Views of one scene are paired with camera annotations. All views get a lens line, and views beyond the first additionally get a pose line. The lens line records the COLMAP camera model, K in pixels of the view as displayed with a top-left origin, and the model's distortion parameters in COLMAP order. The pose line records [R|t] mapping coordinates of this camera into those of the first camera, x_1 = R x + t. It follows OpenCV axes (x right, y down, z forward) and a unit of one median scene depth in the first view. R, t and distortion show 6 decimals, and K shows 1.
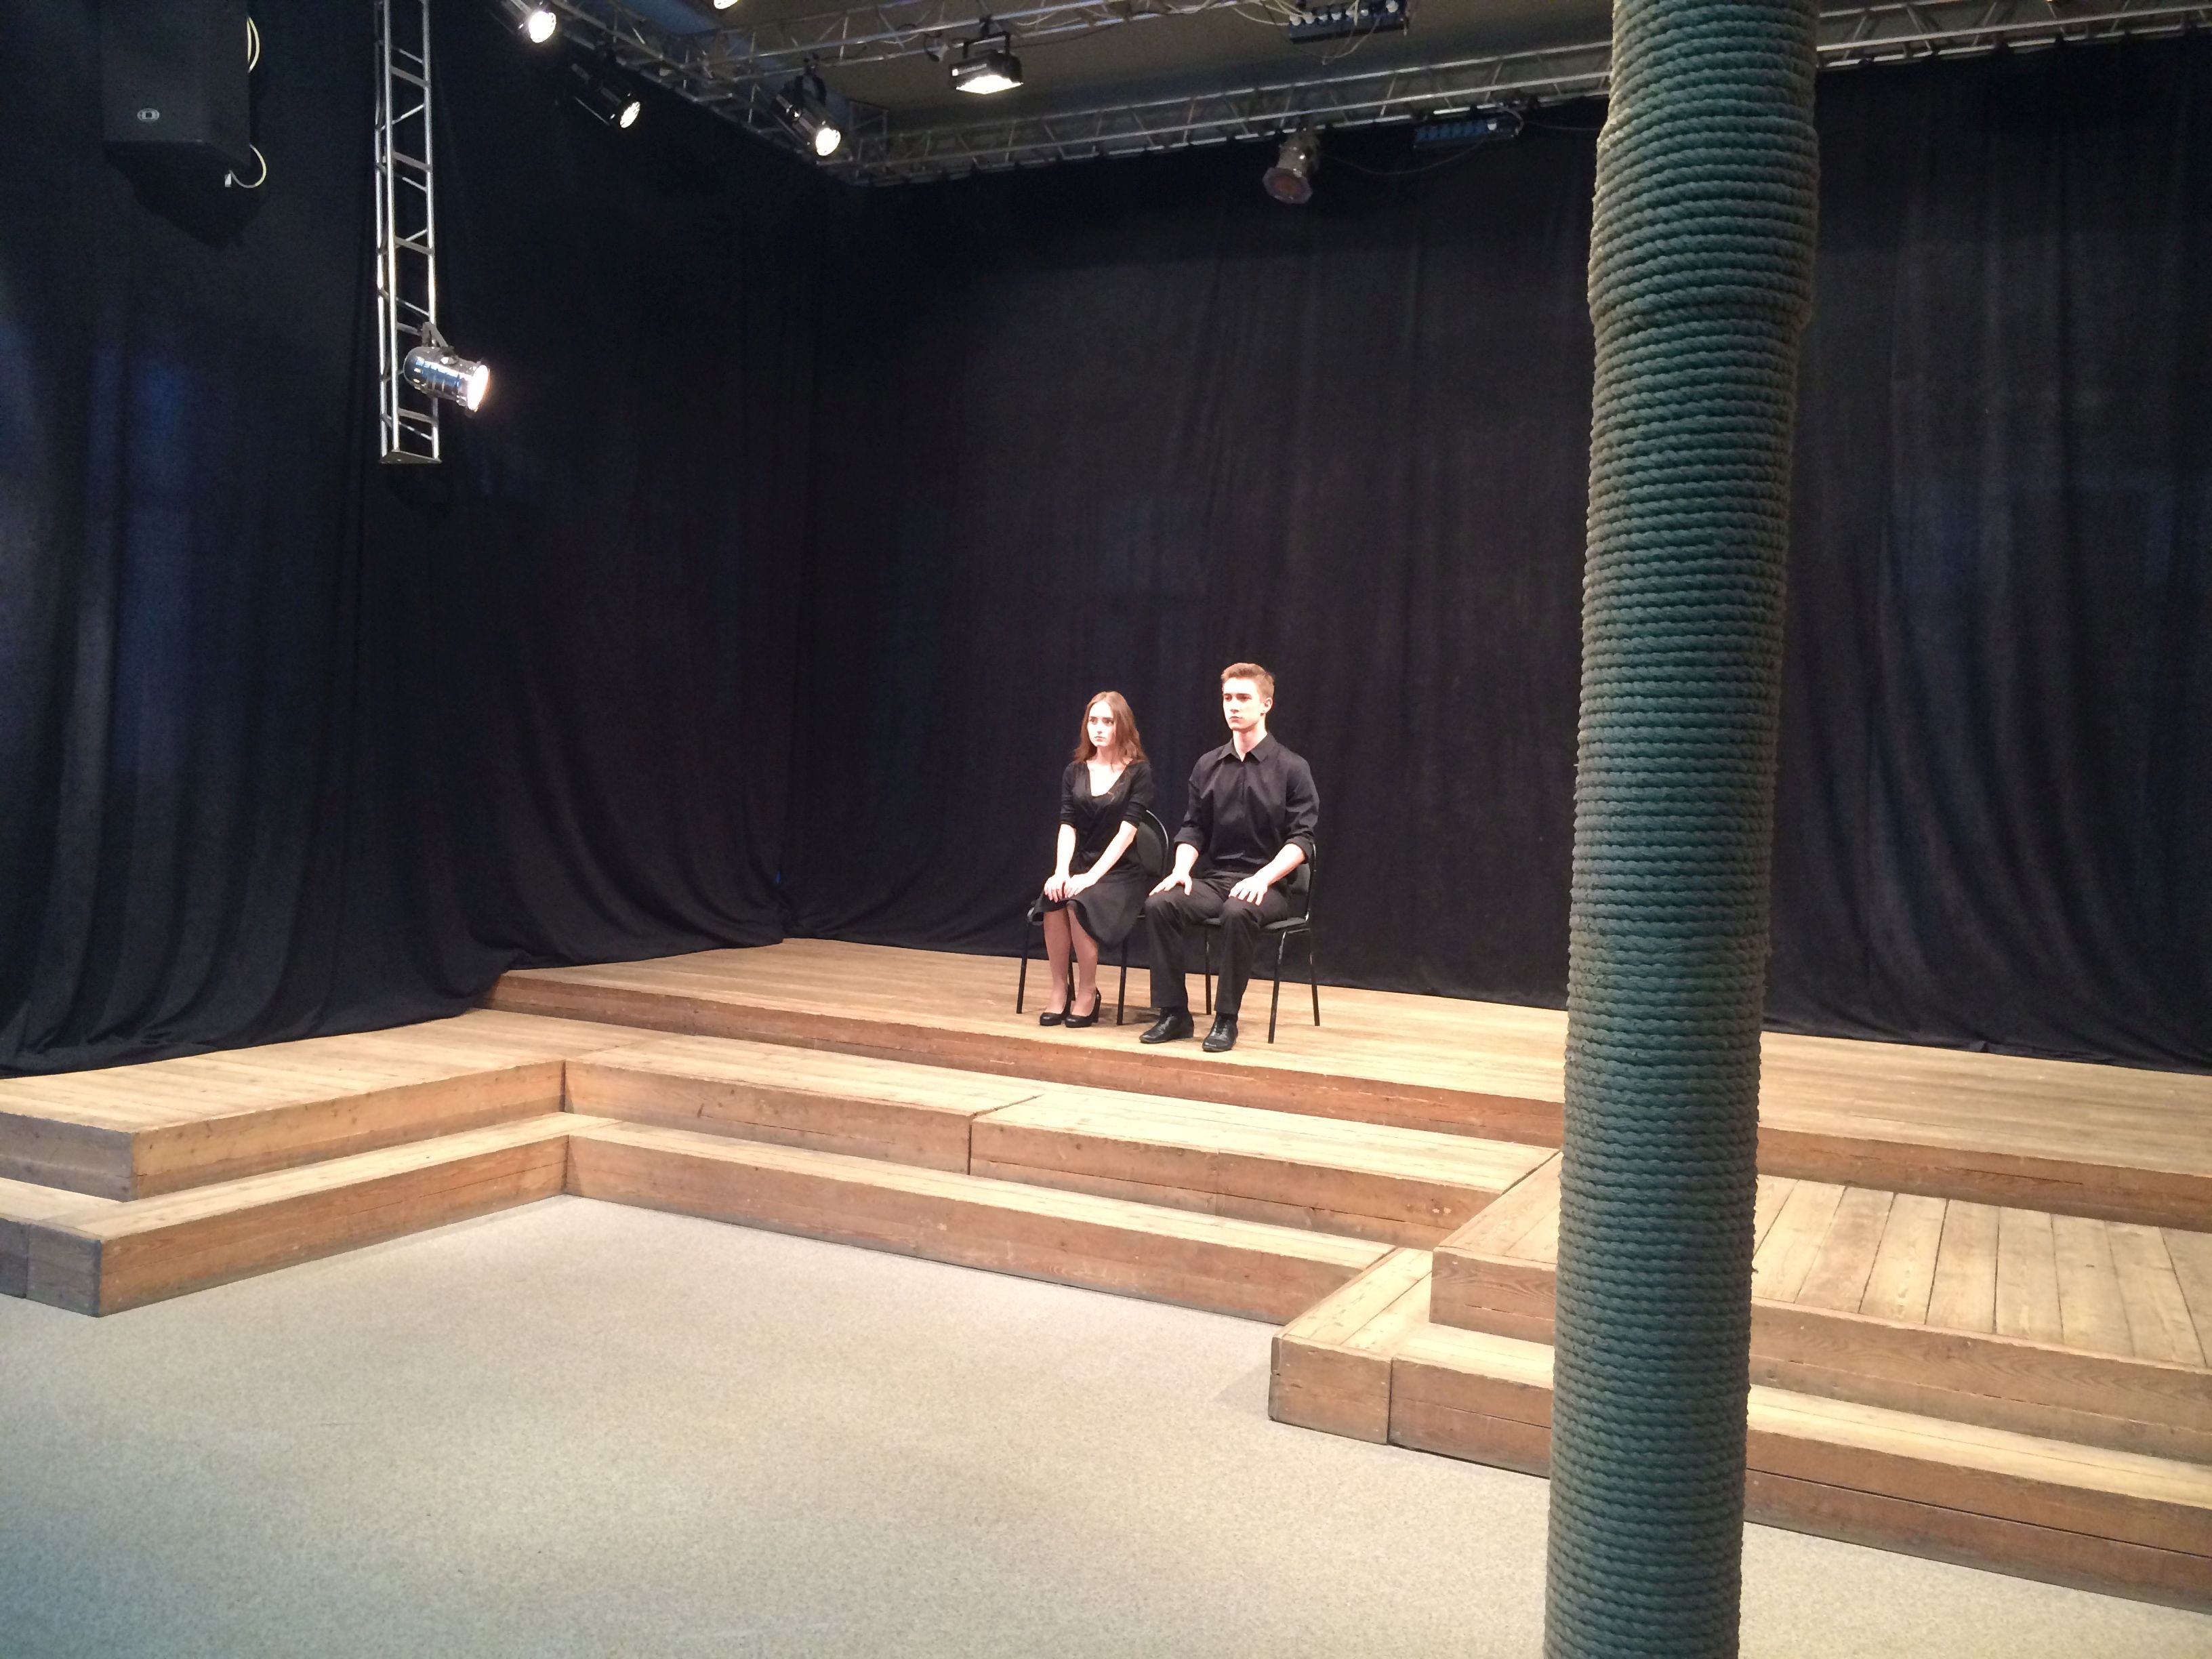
lens RADIAL K [[1897.7, 0, 1076.5], [0, 1897.7, 821.4], [0, 0, 1]] dist [0.083144, -0.099568]
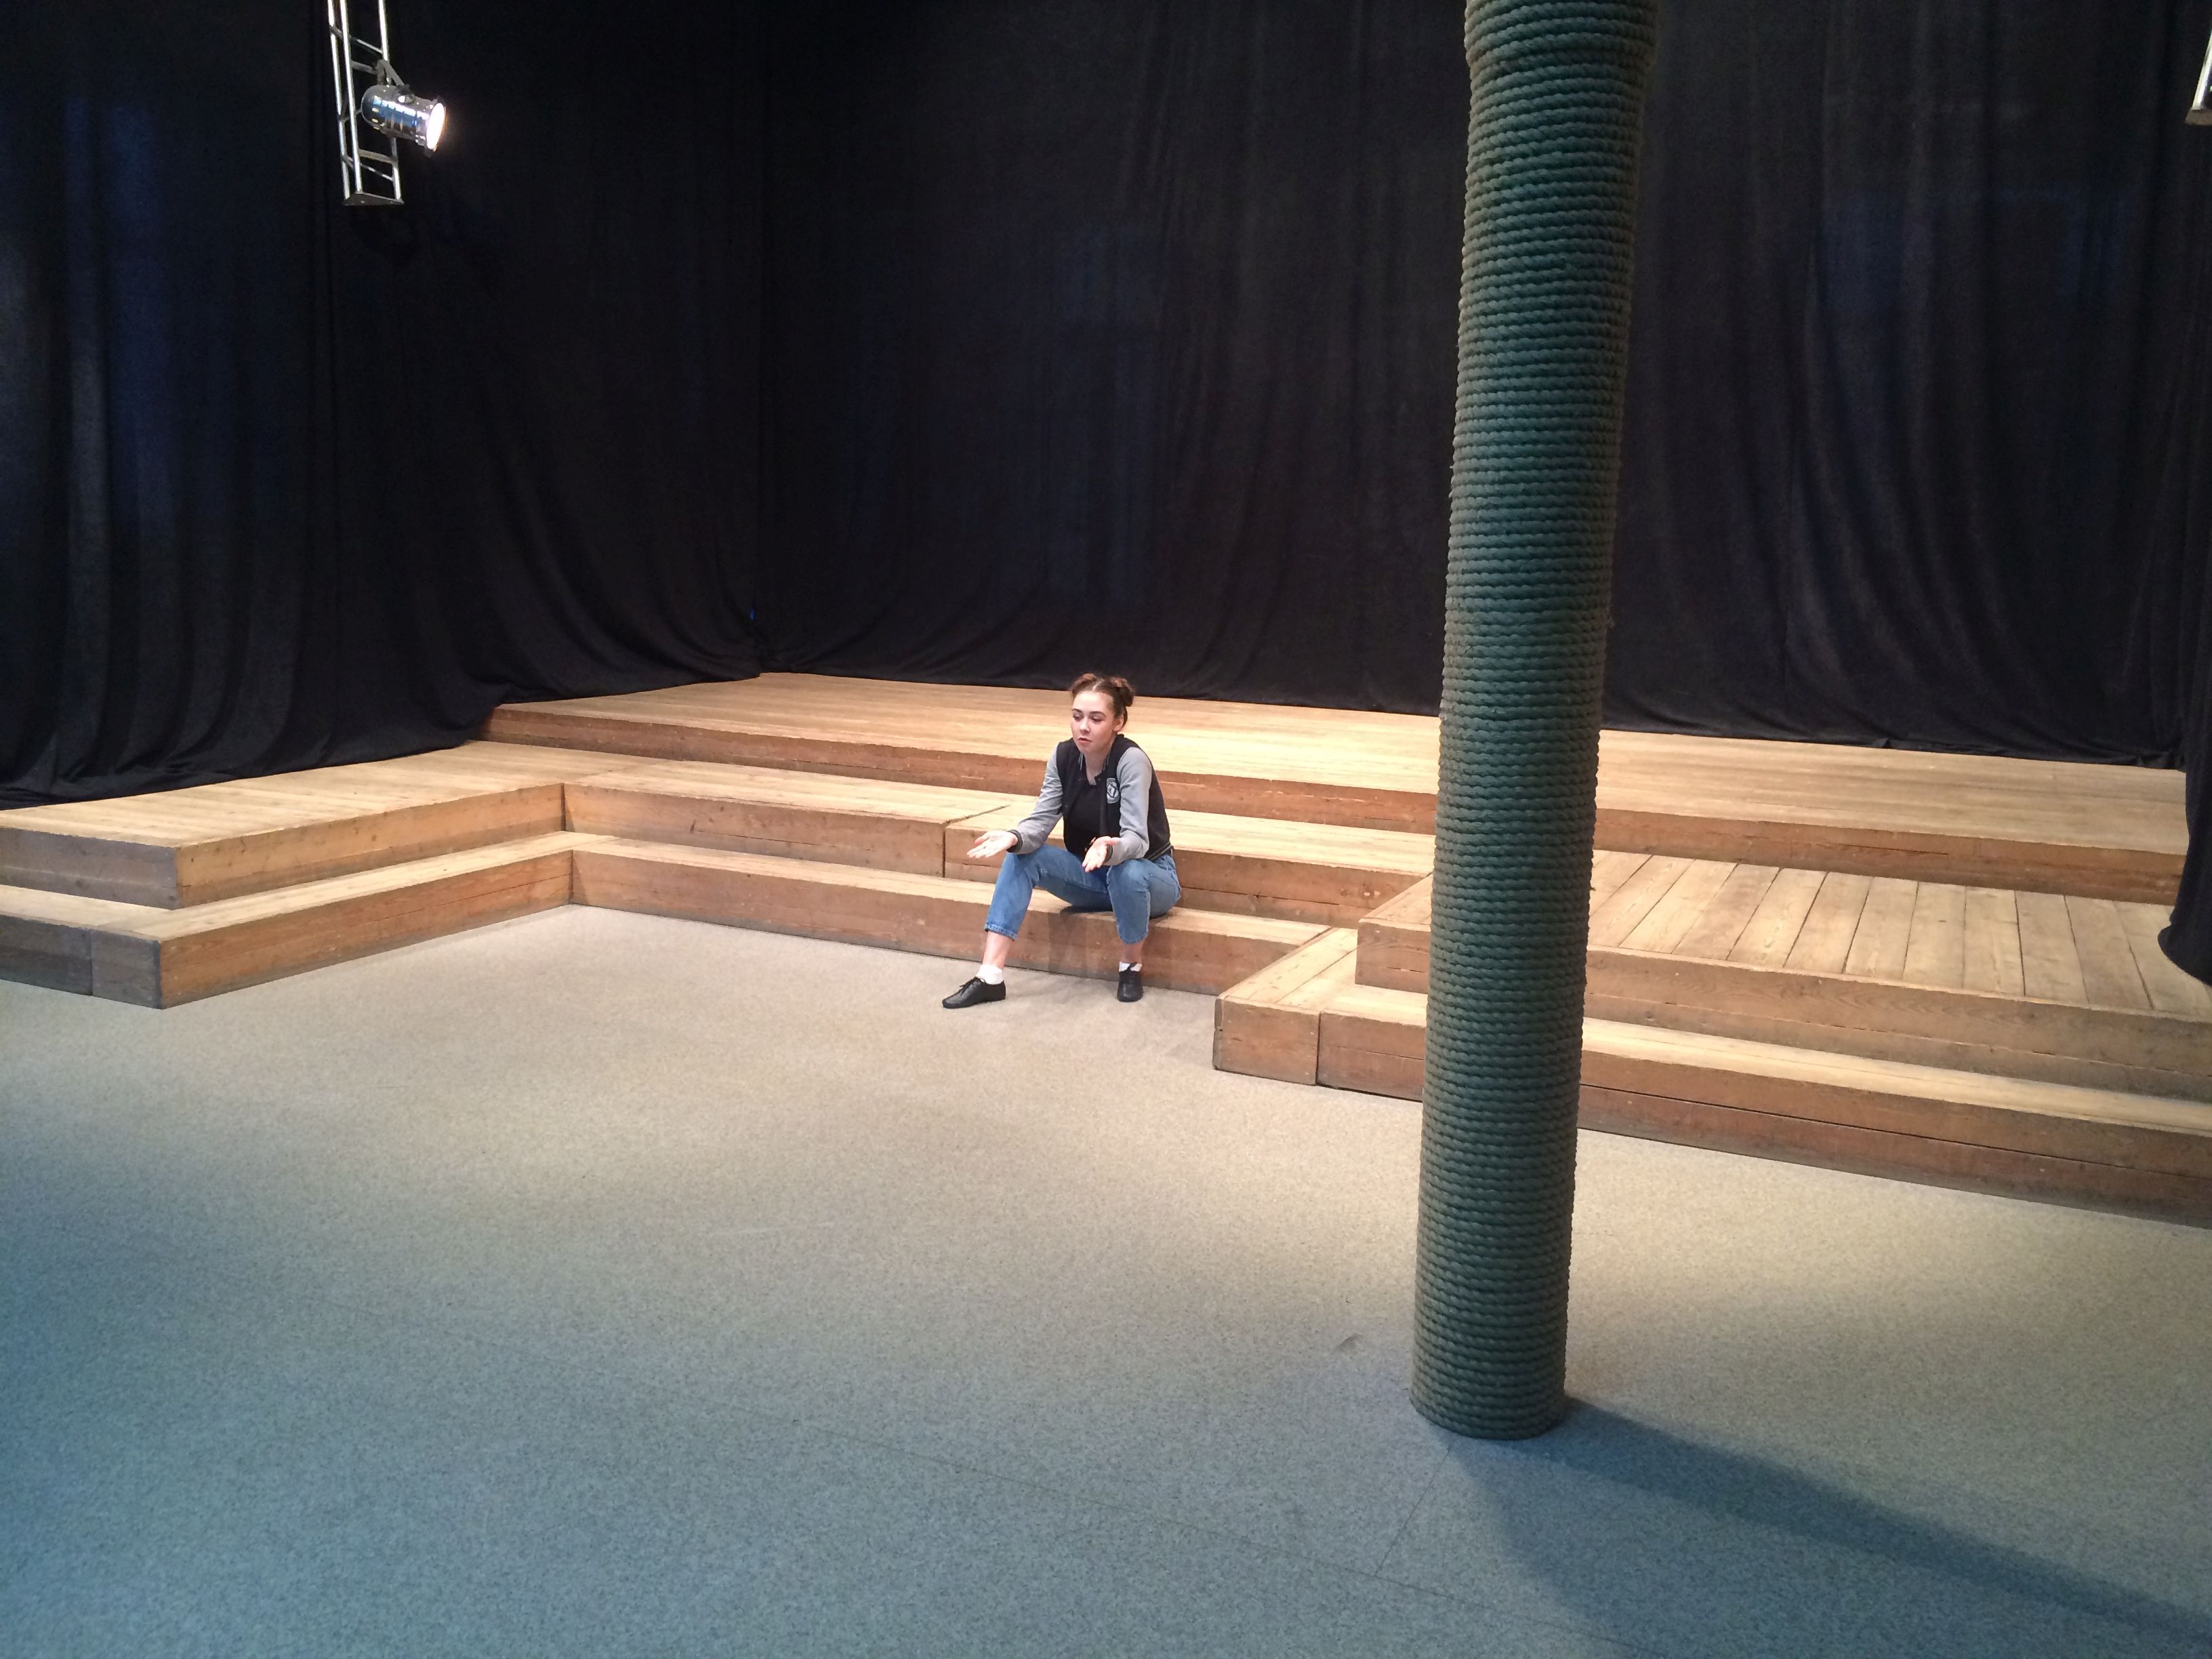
lens RADIAL K [[1897.7, 0, 1076.5], [0, 1897.7, 821.4], [0, 0, 1]] dist [0.083144, -0.099568]
pose [[0.999665, -0.022167, 0.013351, 0.009091], [0.020191, 0.990858, 0.133386, 0.017299], [-0.016186, -0.133072, 0.990974, -0.123748]]
